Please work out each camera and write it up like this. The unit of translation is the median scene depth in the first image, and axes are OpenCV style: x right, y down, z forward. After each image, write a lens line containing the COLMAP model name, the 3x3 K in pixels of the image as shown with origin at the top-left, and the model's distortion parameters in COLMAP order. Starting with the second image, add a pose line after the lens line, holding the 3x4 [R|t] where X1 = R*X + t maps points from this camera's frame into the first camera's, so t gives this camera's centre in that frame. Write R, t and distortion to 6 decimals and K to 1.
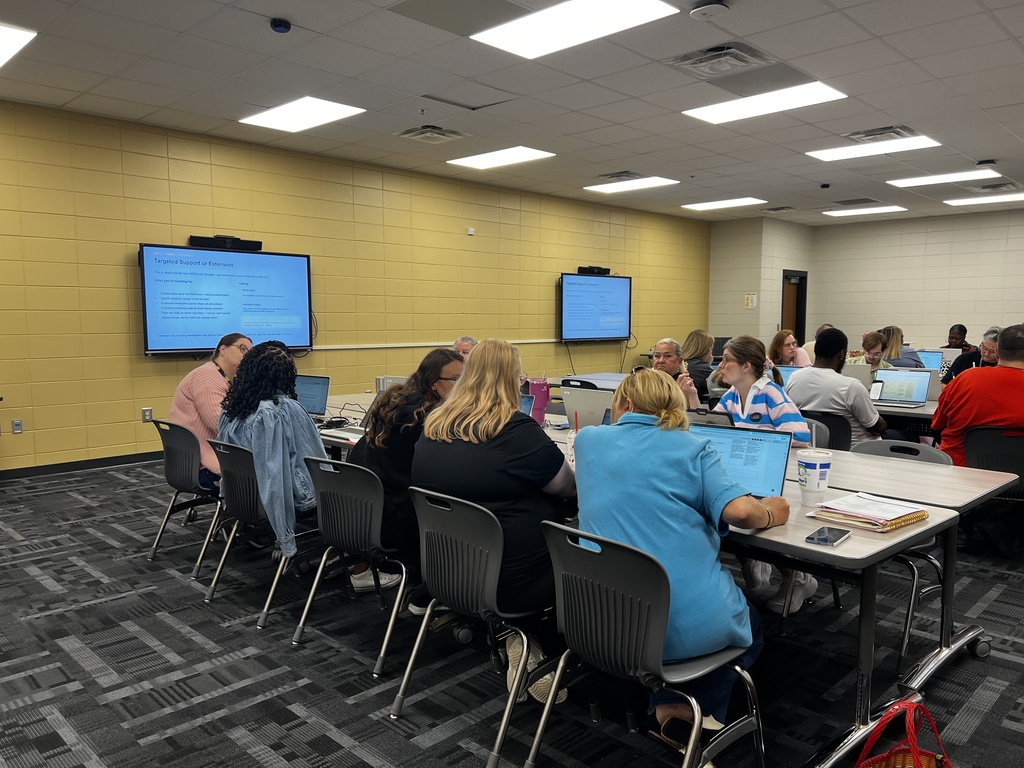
lens RADIAL K [[768.7, 0, 509.5], [0, 768.7, 399.7], [0, 0, 1]] dist [0.065586, -0.005983]
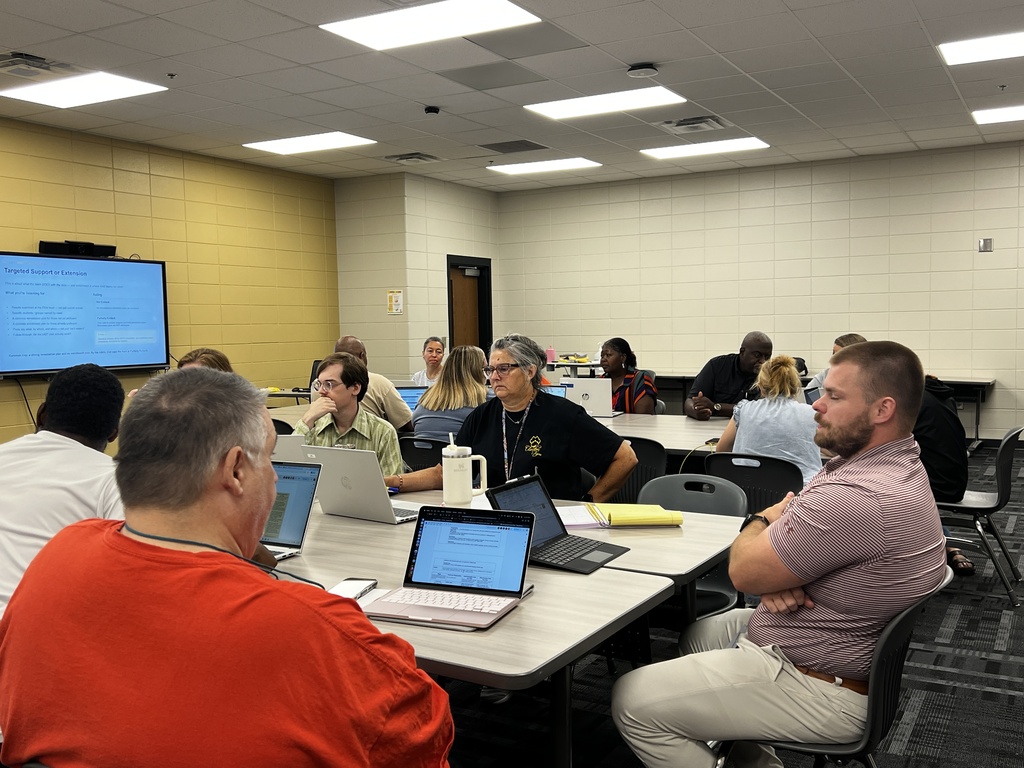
lens RADIAL K [[974.5, 0, 512.0], [0, 974.5, 384.0], [0, 0, 1]] dist [0.014074, 0.010886]
pose [[0.966720, -0.030423, 0.254022, -0.174105], [0.043079, 0.998084, -0.044405, 0.020031], [-0.252184, 0.053870, 0.966179, -0.177543]]
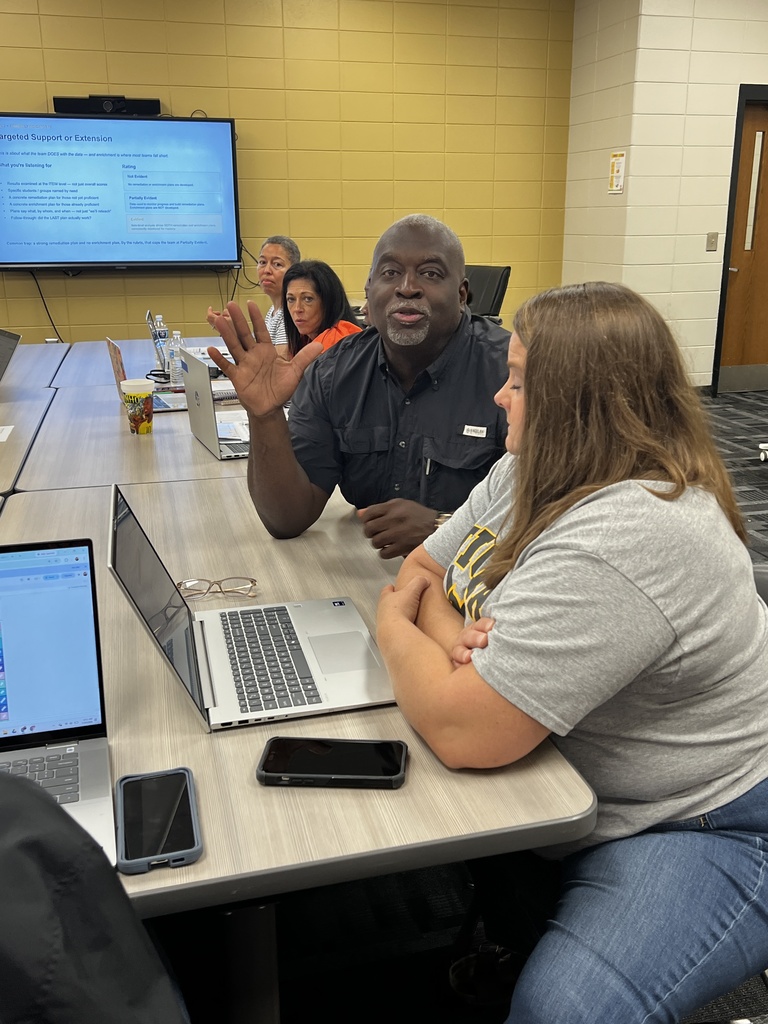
lens RADIAL K [[974.5, 0, 384.0], [0, 974.5, 512.0], [0, 0, 1]] dist [0.014074, 0.010886]
pose [[0.864793, 0.144290, -0.480950, 0.316309], [-0.052353, 0.978513, 0.199429, -0.033896], [0.499391, -0.147286, 0.853765, 0.323171]]
